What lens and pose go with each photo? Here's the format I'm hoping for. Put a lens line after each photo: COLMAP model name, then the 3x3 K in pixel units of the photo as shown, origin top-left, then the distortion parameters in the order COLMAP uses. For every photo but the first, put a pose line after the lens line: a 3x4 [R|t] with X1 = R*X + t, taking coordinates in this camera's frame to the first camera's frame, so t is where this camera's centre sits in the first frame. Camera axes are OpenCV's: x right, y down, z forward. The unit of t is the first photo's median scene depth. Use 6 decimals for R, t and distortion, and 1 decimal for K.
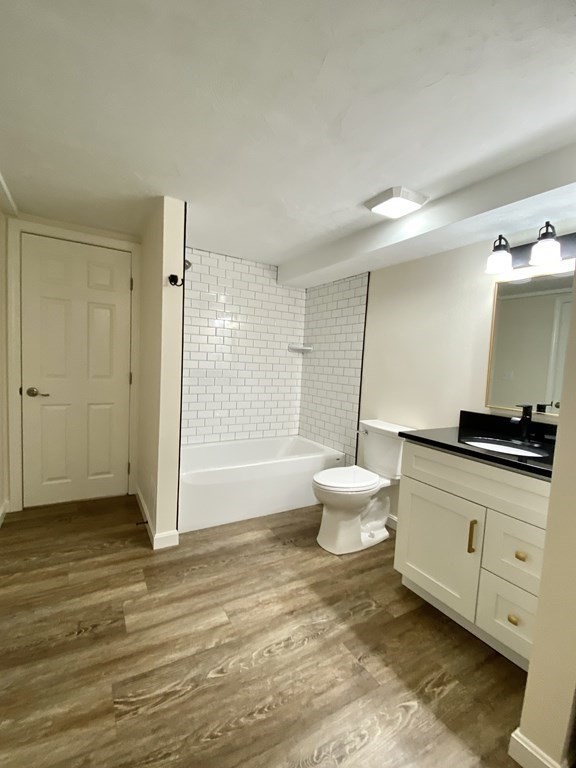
lens RADIAL K [[342.4, 0, 286.7], [0, 342.4, 385.9], [0, 0, 1]] dist [0.025769, -0.025385]
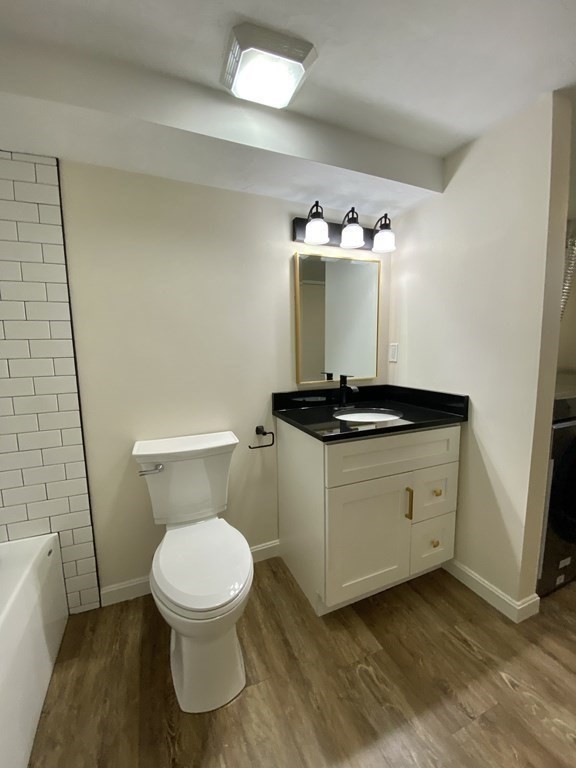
lens RADIAL K [[314.0, 0, 287.8], [0, 314.0, 385.7], [0, 0, 1]] dist [0.023806, -0.021373]
pose [[0.132514, -0.172532, 0.976050, -0.281799], [0.094281, 0.982463, 0.160866, -0.076676], [-0.986687, 0.070705, 0.146457, 0.863989]]
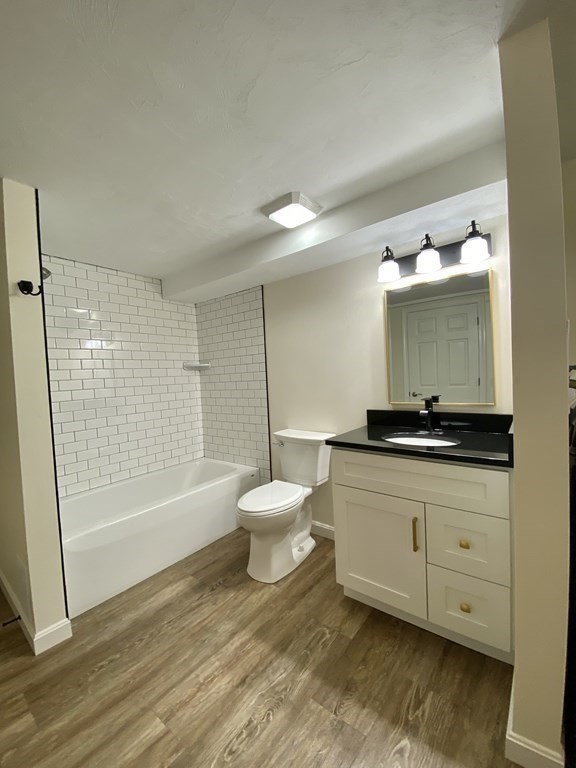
lens RADIAL K [[314.0, 0, 287.8], [0, 314.0, 385.7], [0, 0, 1]] dist [0.023806, -0.021373]
pose [[0.930440, -0.104196, 0.351318, -0.062949], [0.118121, 0.992829, -0.018377, -0.015695], [-0.346884, 0.058597, 0.936076, 0.171909]]
